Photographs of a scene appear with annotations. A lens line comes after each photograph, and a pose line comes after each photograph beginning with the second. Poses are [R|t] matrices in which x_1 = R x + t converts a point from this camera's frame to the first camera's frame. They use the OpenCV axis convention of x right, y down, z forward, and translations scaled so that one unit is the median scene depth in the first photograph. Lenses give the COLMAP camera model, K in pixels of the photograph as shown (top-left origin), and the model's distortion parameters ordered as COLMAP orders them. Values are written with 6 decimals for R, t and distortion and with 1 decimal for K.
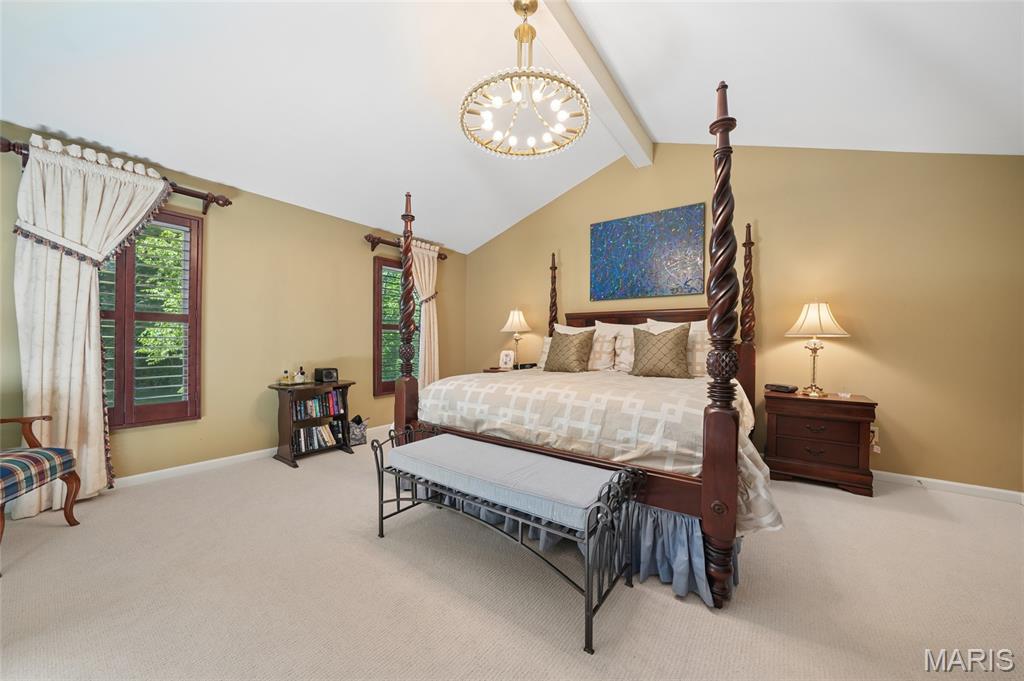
lens RADIAL K [[359.9, 0, 512.5], [0, 359.9, 341.3], [0, 0, 1]] dist [-0.017072, 0.000367]
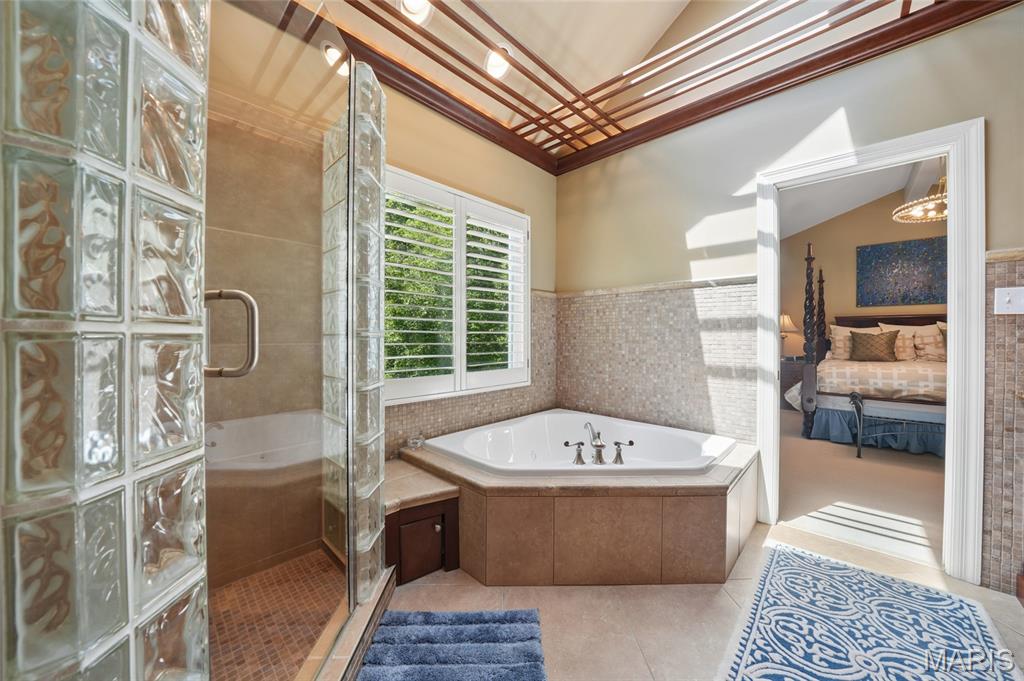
lens RADIAL K [[359.9, 0, 512.6], [0, 359.9, 337.8], [0, 0, 1]] dist [-0.017072, 0.000367]
pose [[0.991220, -0.008567, -0.131943, -1.045596], [0.009251, 0.999947, 0.004570, -0.023670], [0.131896, -0.005751, 0.991247, -0.516514]]
